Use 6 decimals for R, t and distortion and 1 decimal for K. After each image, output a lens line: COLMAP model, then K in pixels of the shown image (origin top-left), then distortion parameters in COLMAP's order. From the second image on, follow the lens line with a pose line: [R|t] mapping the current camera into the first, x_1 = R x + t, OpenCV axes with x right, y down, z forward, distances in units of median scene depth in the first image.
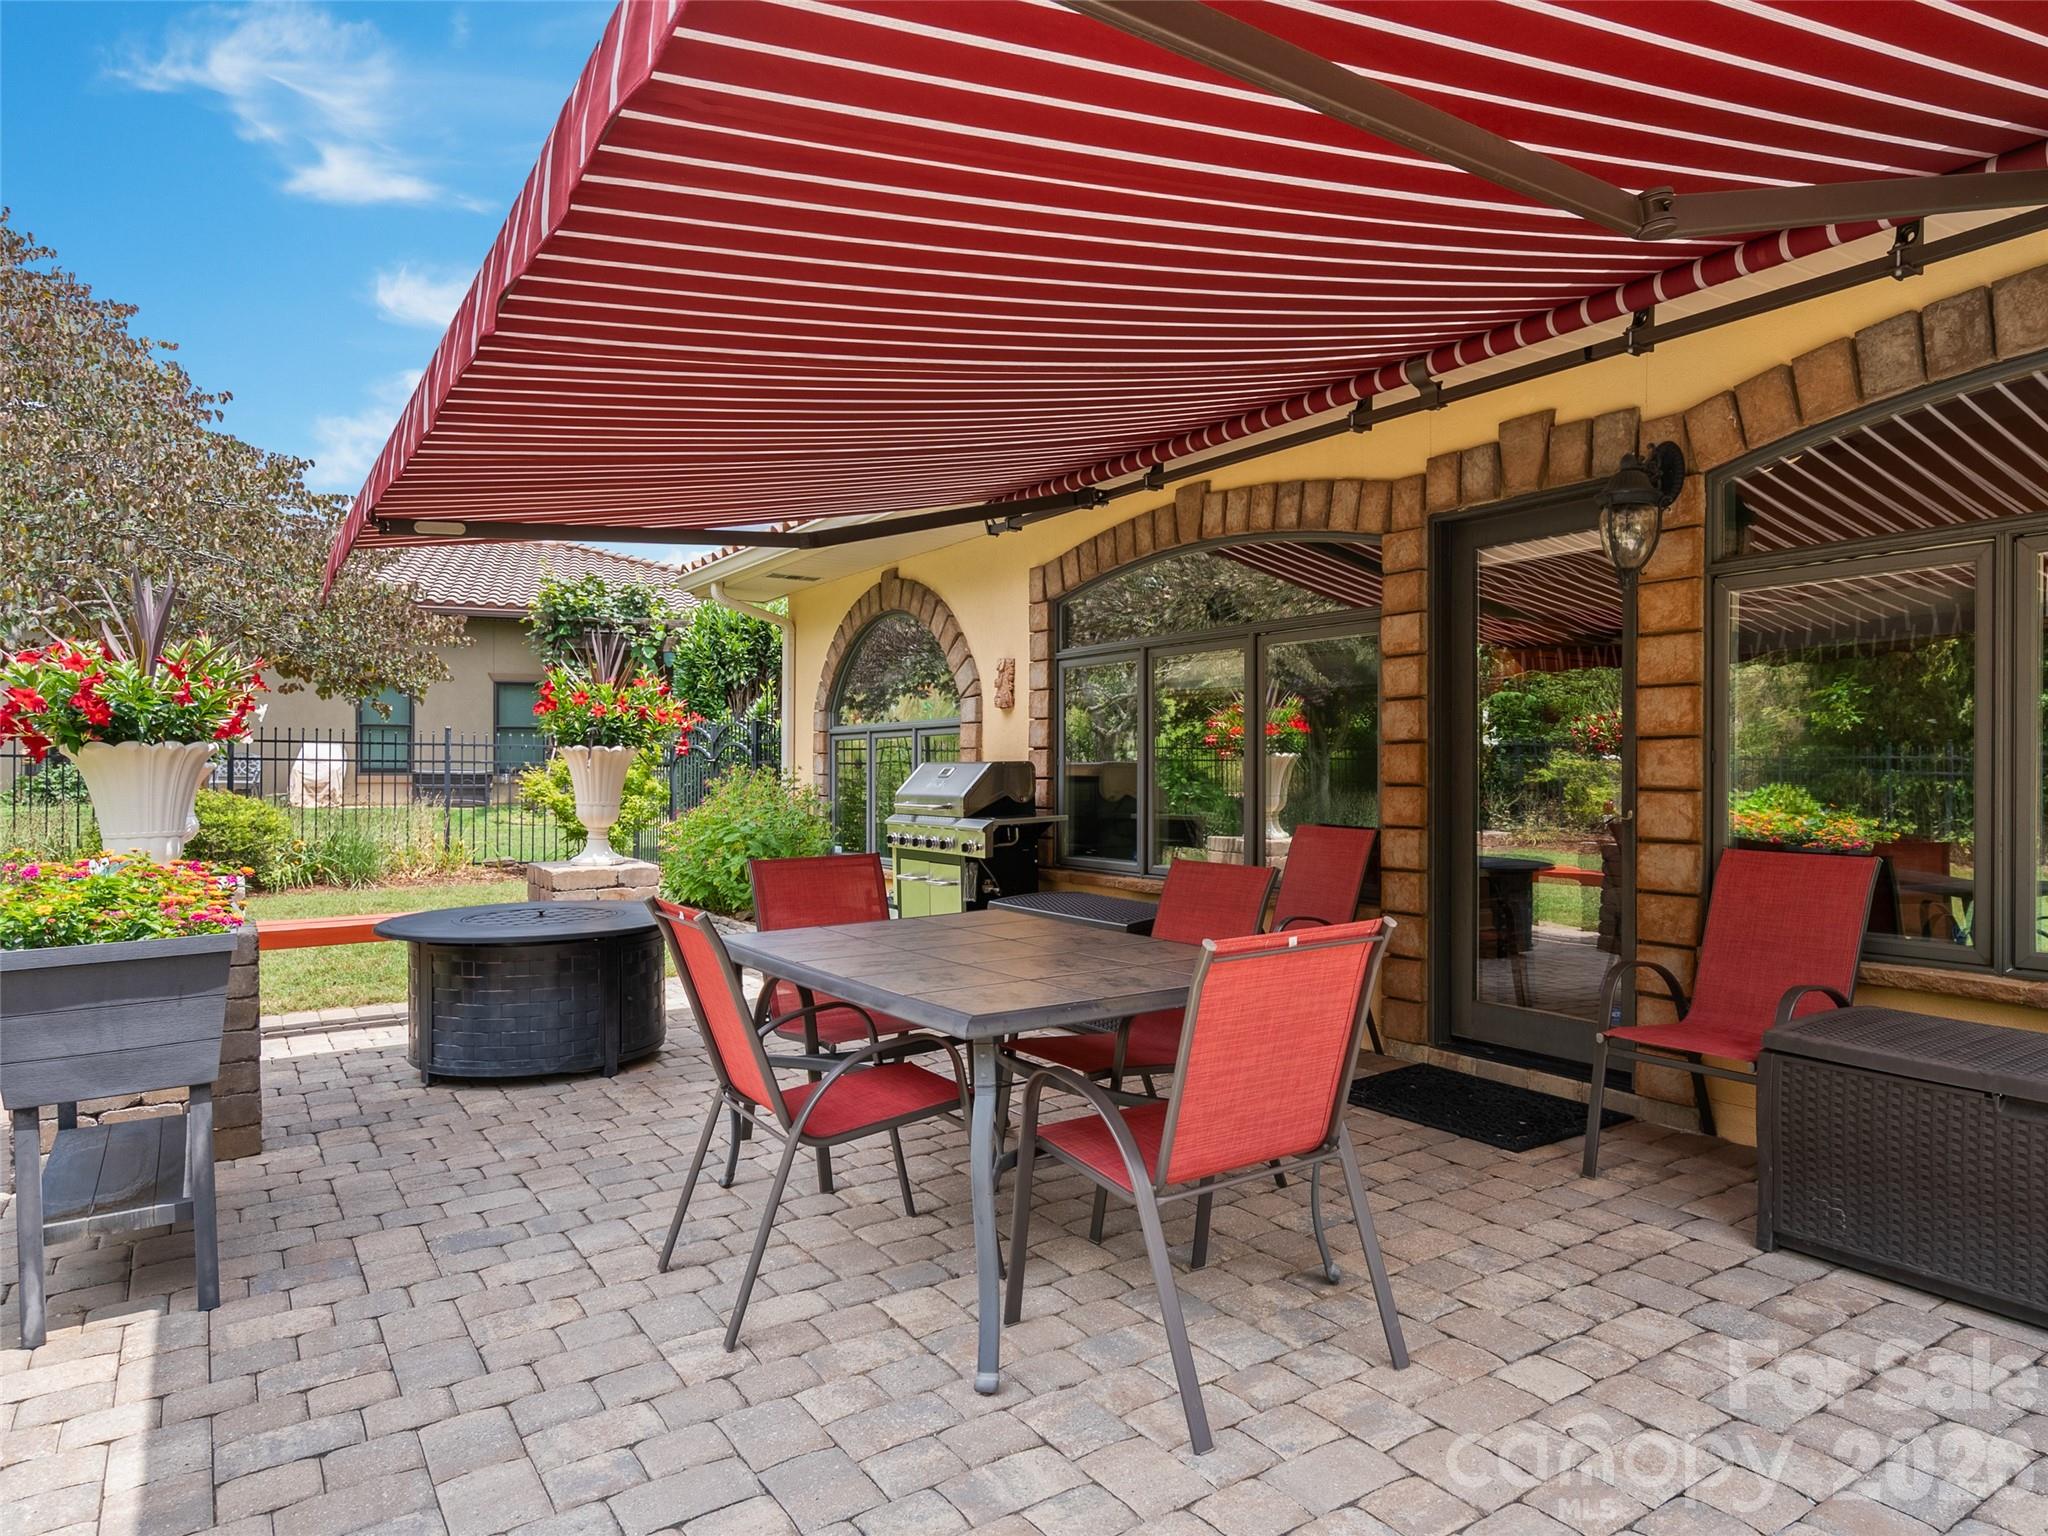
lens RADIAL K [[1291.6, 0, 1026.8], [0, 1291.6, 763.6], [0, 0, 1]] dist [0.003341, -0.000139]
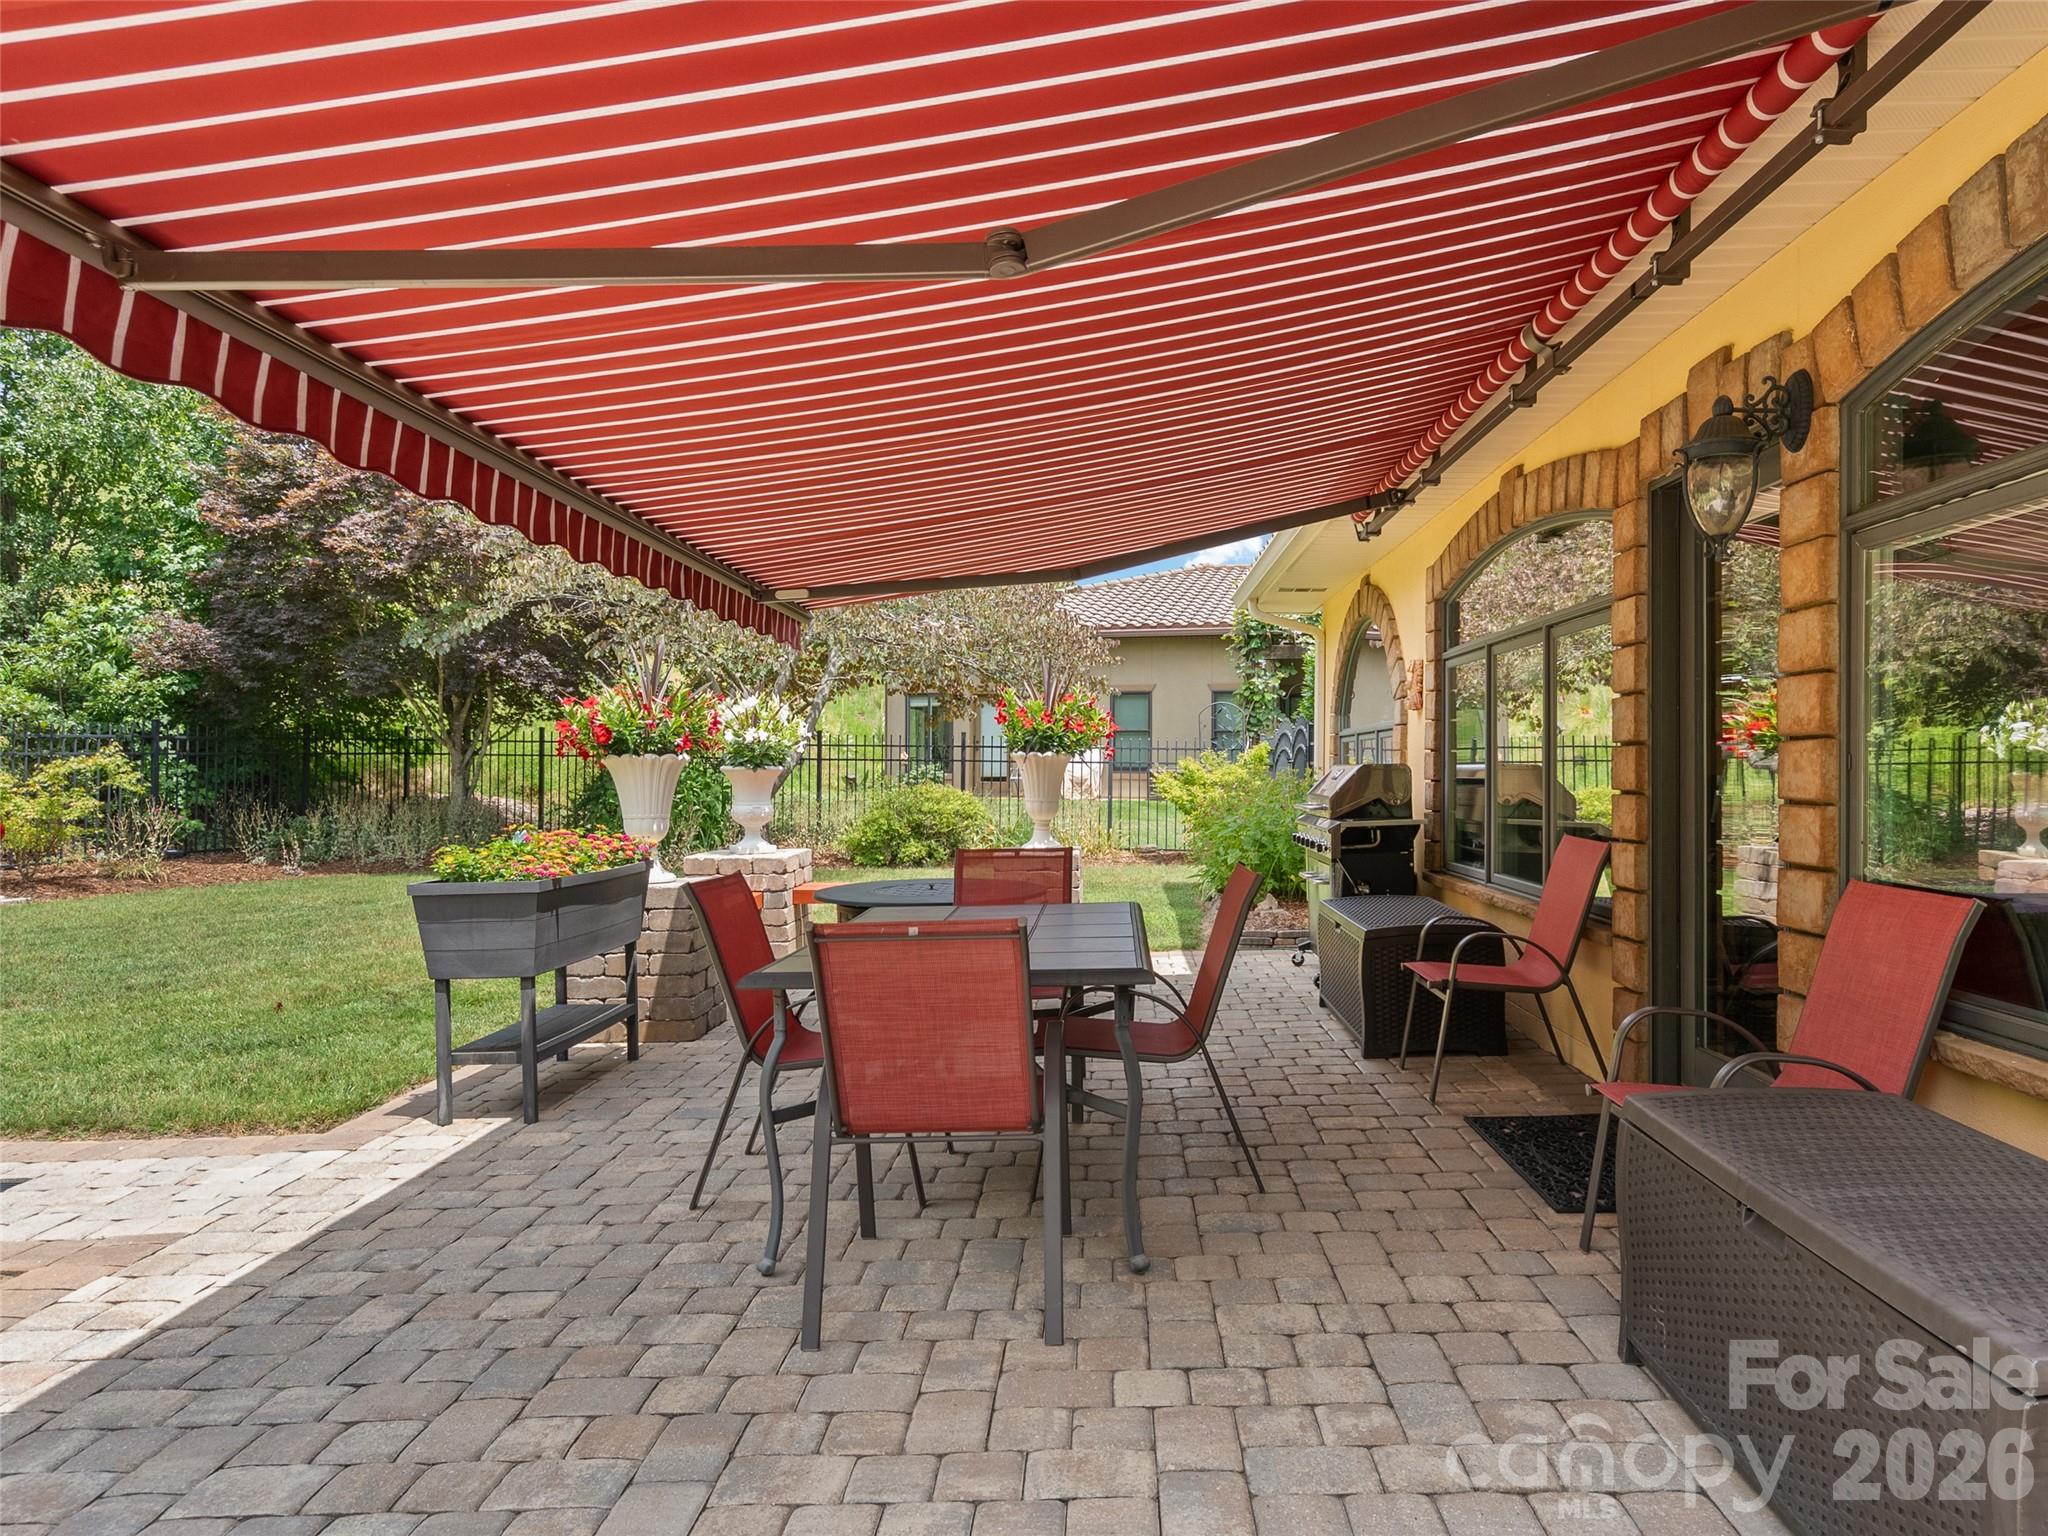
lens RADIAL K [[1291.6, 0, 1155.7], [0, 1291.6, 746.1], [0, 0, 1]] dist [0.003341, -0.000139]
pose [[0.820339, -0.009119, -0.571805, 0.634003], [0.003242, 0.999931, -0.011296, -0.007315], [0.571869, 0.007412, 0.820312, 0.113907]]
